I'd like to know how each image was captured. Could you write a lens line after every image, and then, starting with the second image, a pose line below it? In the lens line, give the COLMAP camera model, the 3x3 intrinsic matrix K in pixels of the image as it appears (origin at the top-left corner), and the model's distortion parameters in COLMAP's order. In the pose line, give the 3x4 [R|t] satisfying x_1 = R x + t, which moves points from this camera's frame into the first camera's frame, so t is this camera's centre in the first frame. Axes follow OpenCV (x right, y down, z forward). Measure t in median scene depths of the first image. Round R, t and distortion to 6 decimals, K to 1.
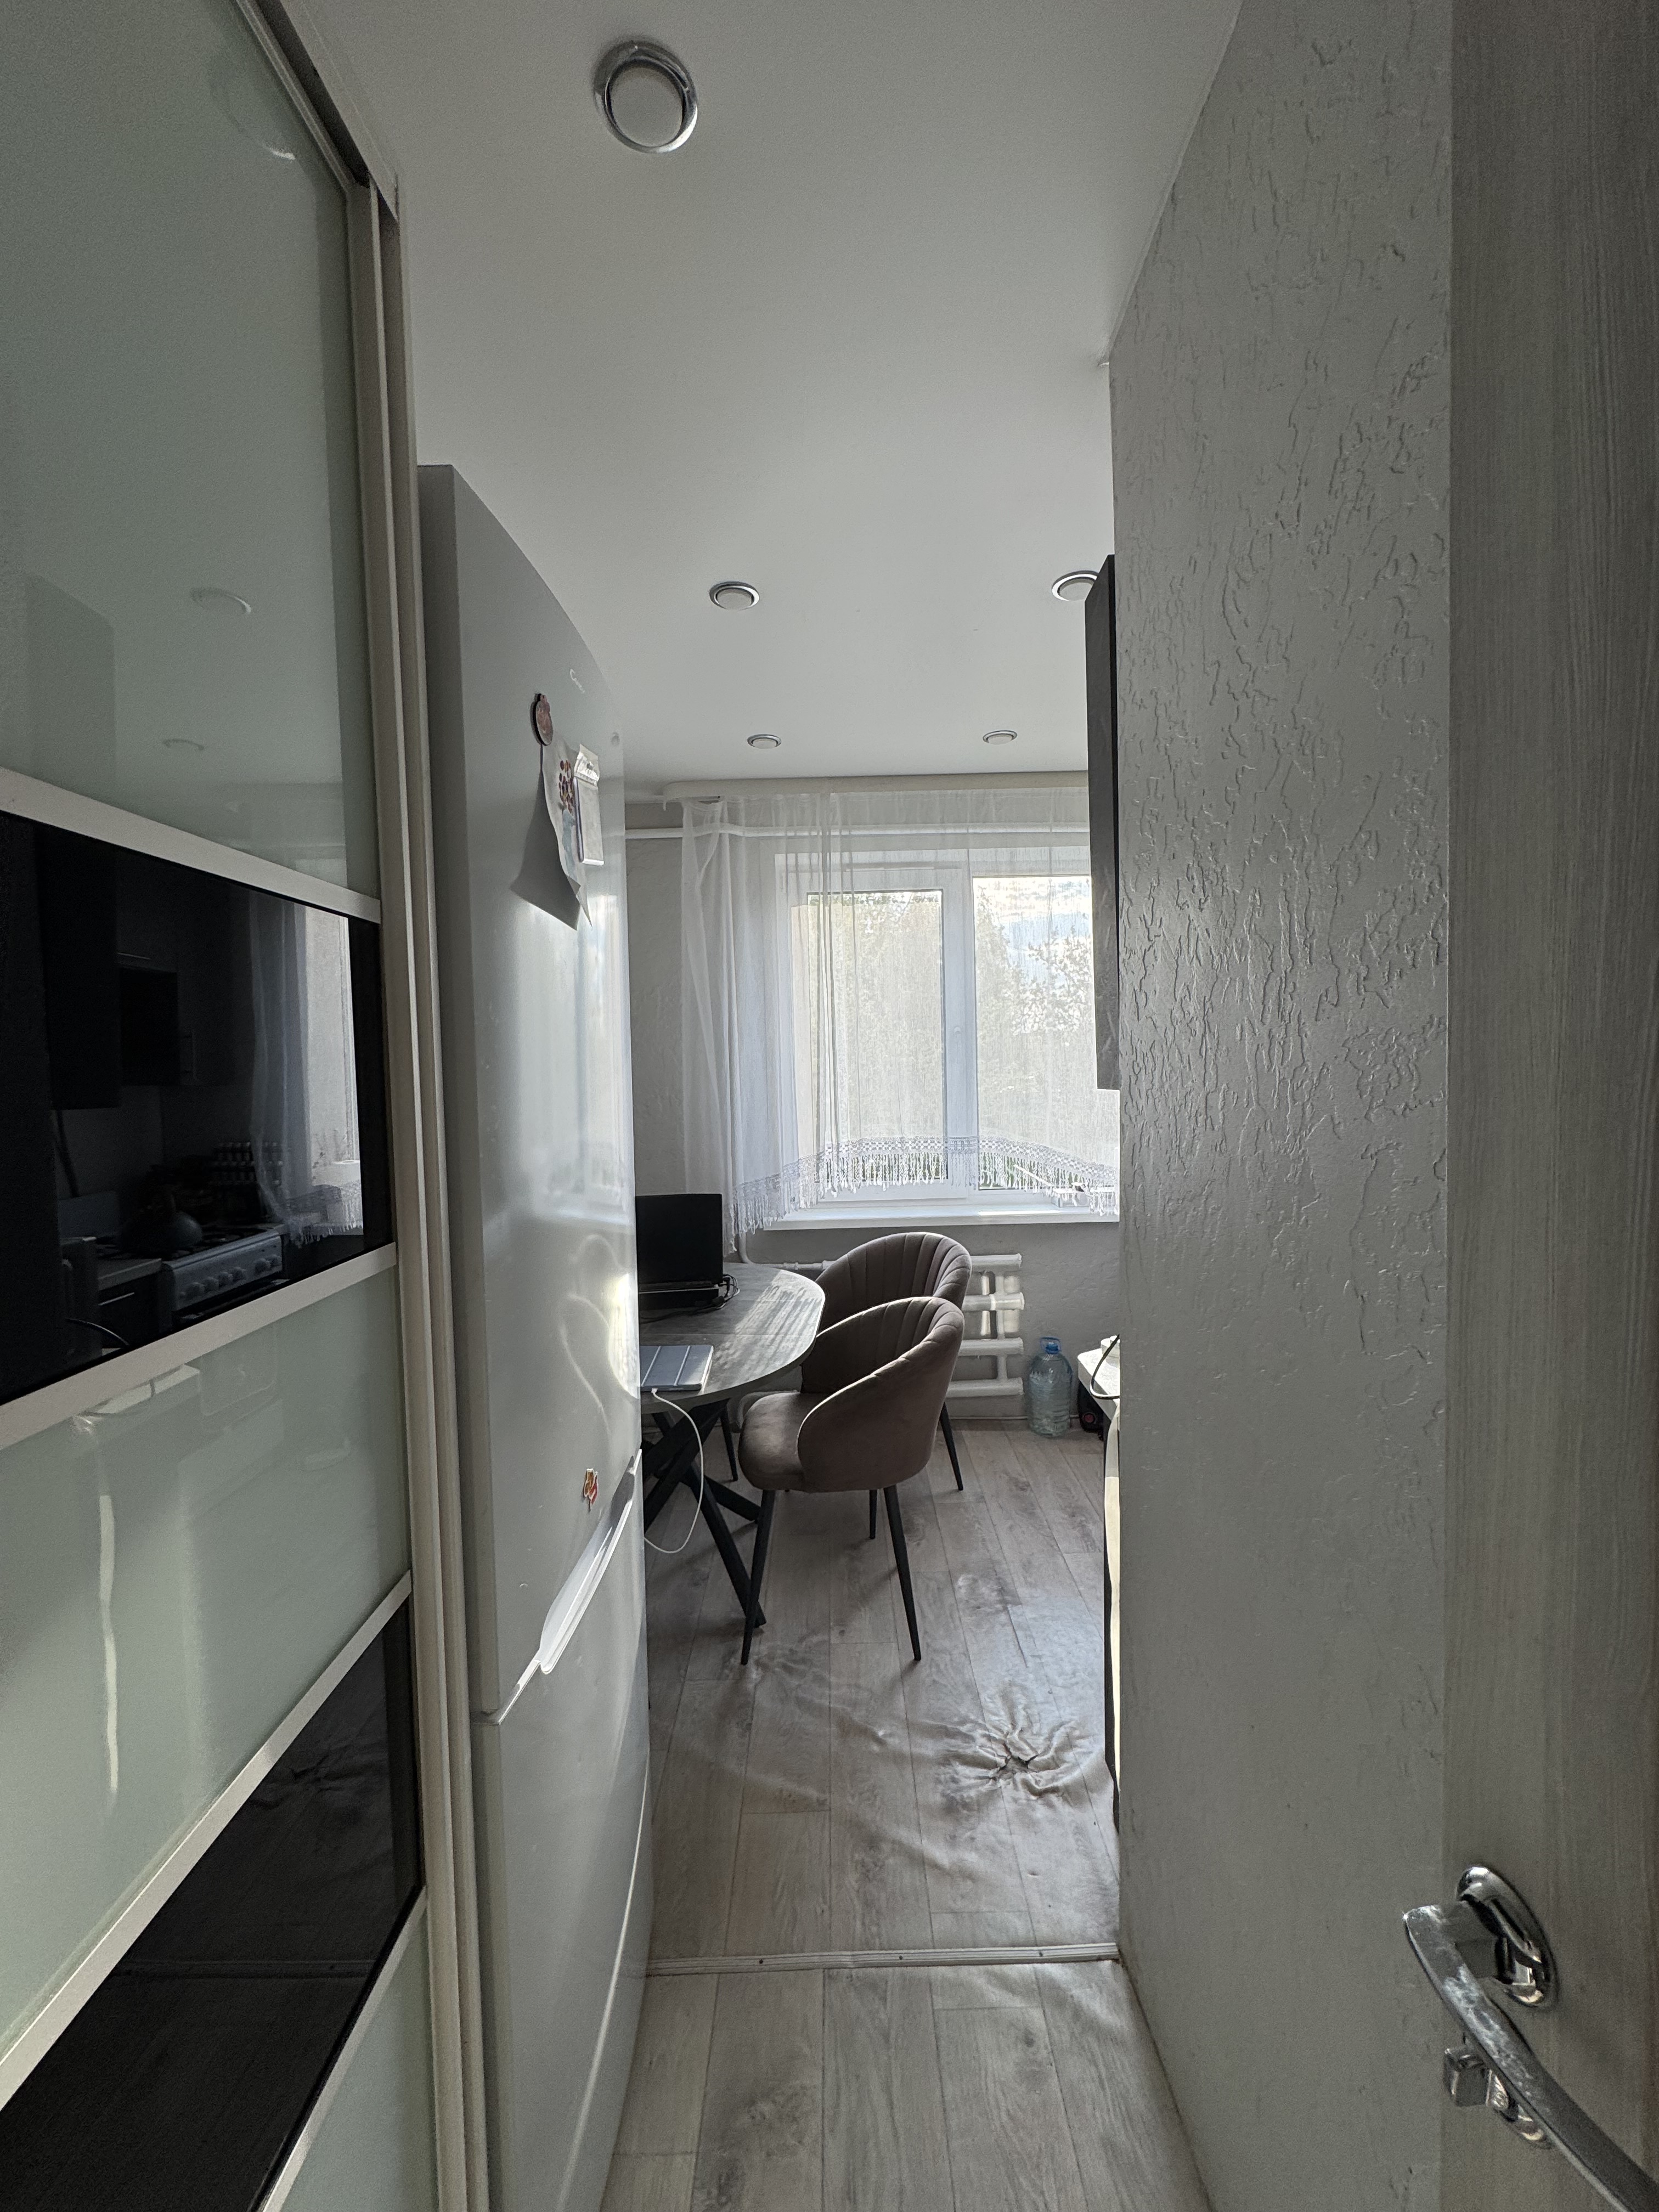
lens RADIAL K [[882.2, 0, 828.8], [0, 882.2, 1102.2], [0, 0, 1]] dist [-0.002910, 0.000539]
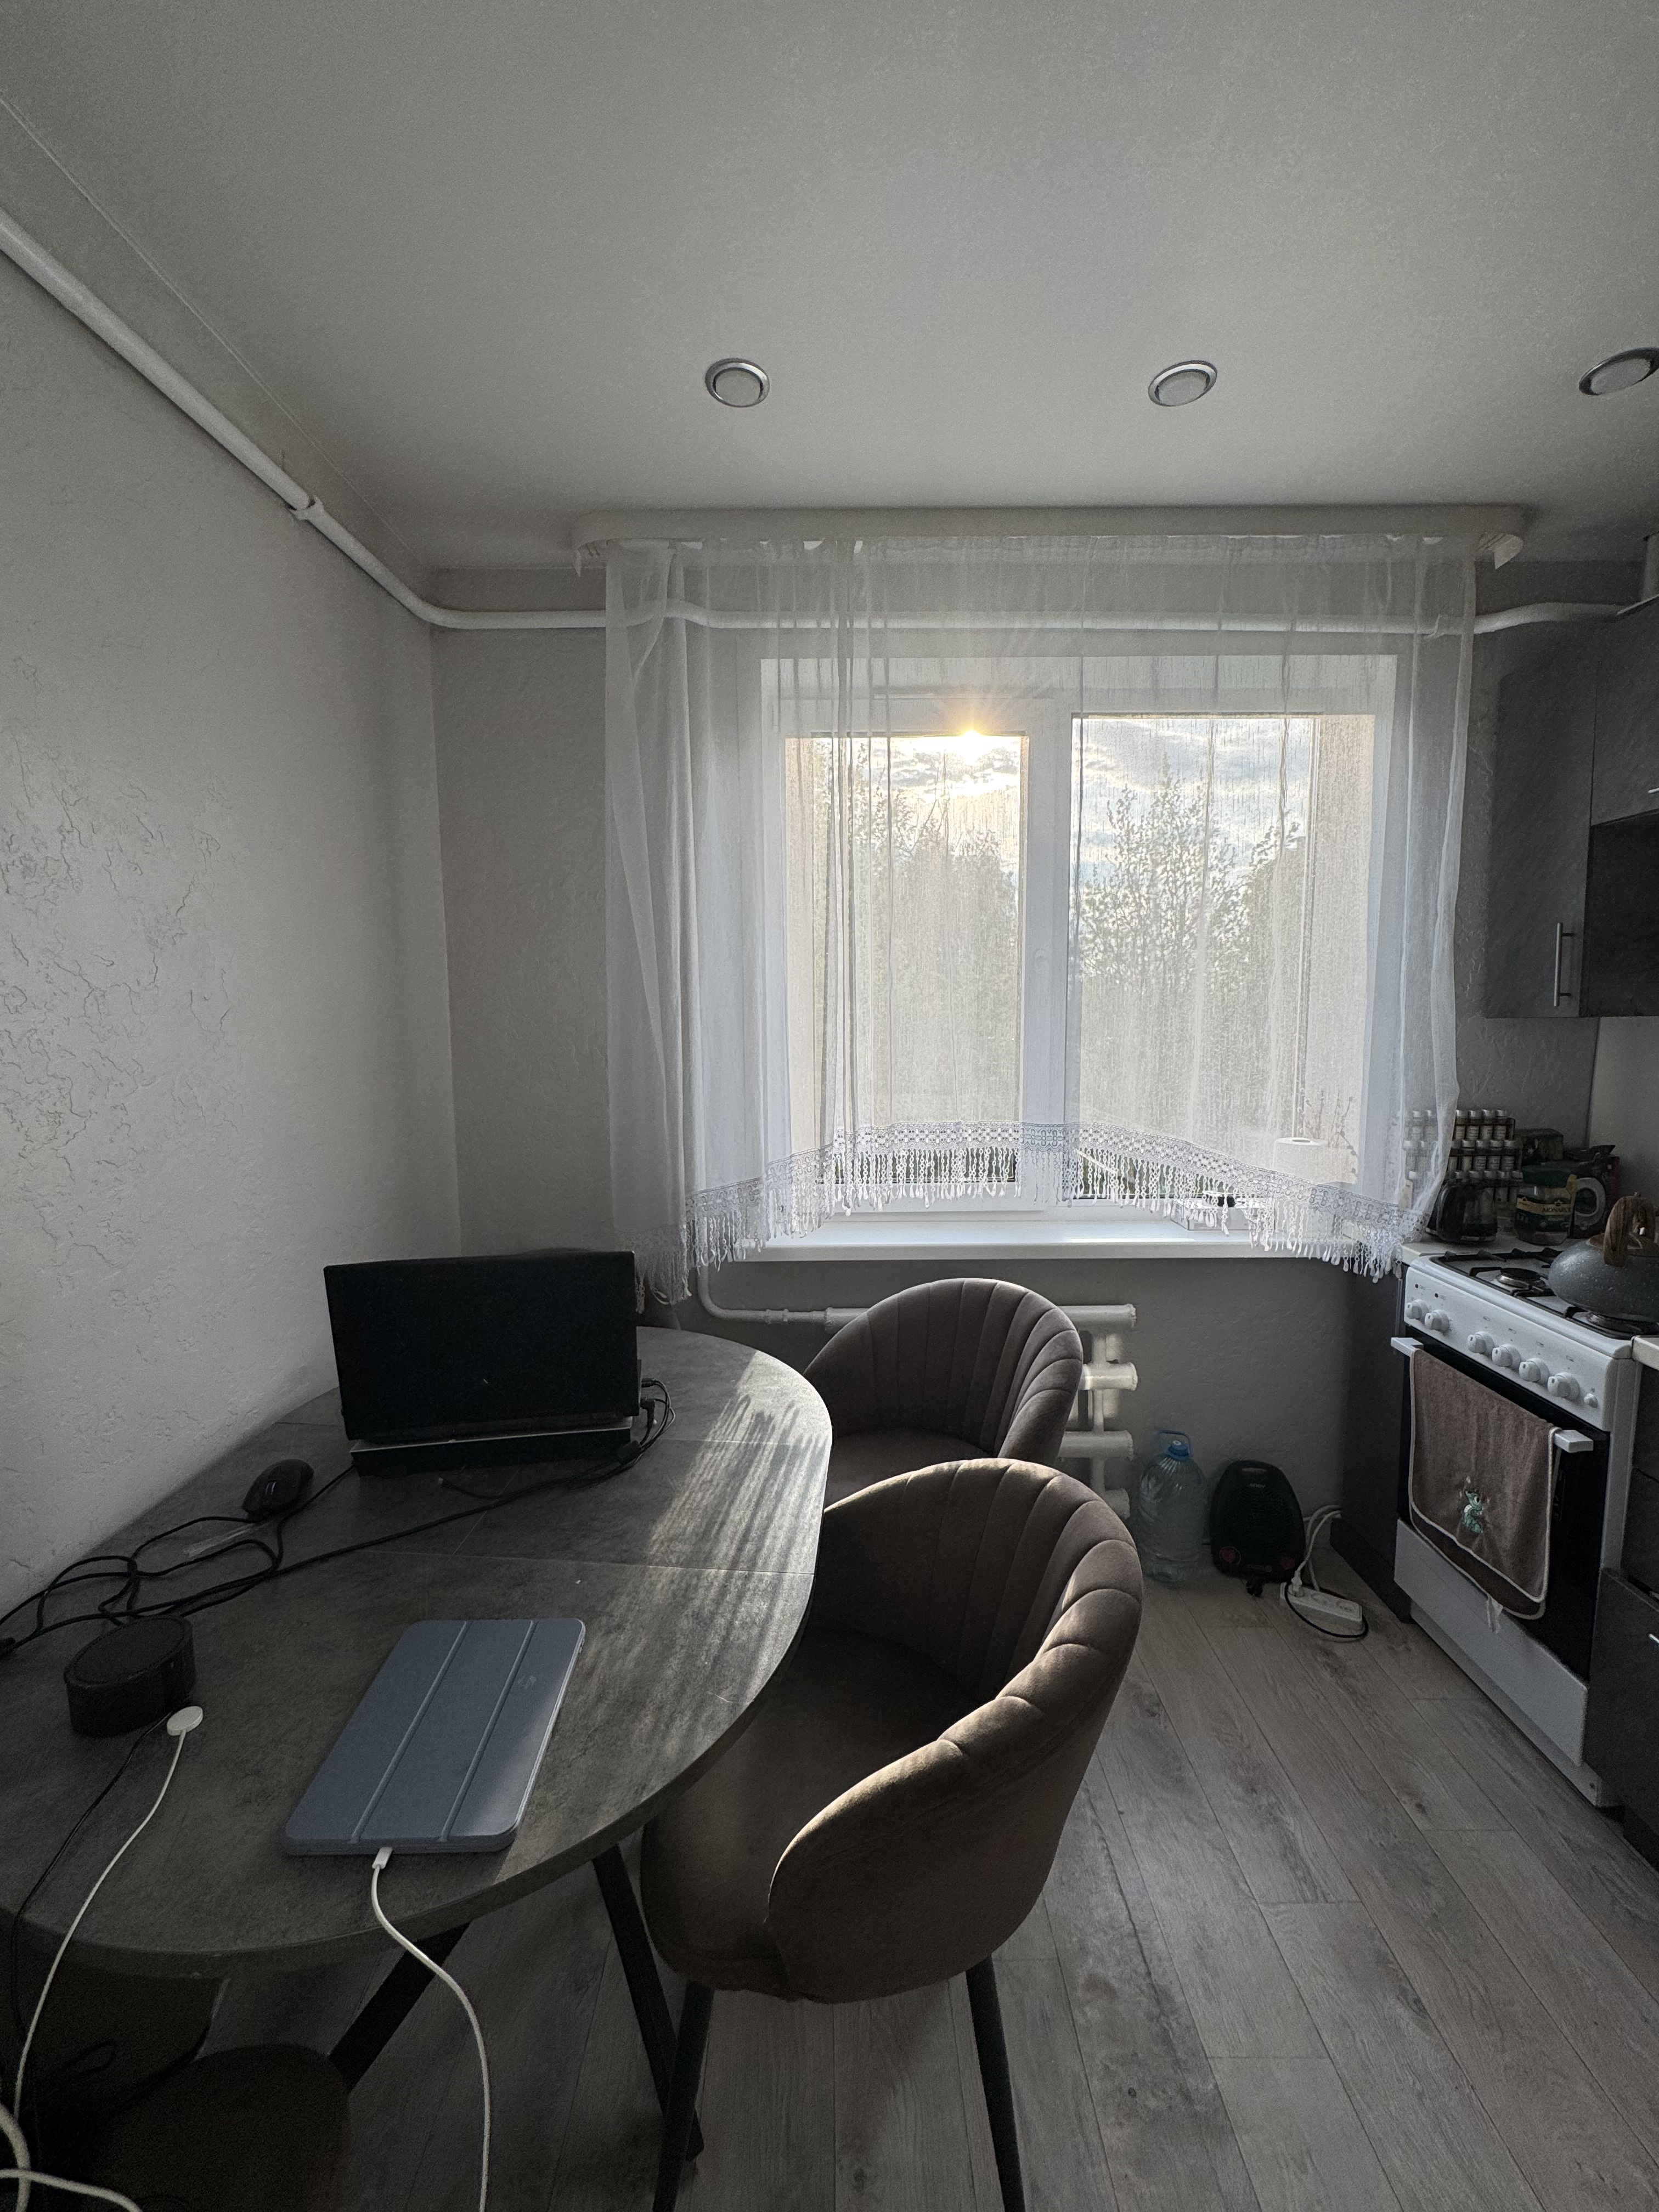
lens RADIAL K [[882.2, 0, 826.1], [0, 882.2, 1094.4], [0, 0, 1]] dist [-0.002910, 0.000539]
pose [[0.999812, 0.019287, -0.002025, -0.009285], [-0.019164, 0.998606, 0.049181, -0.009607], [0.002971, -0.049133, 0.998788, 0.378731]]
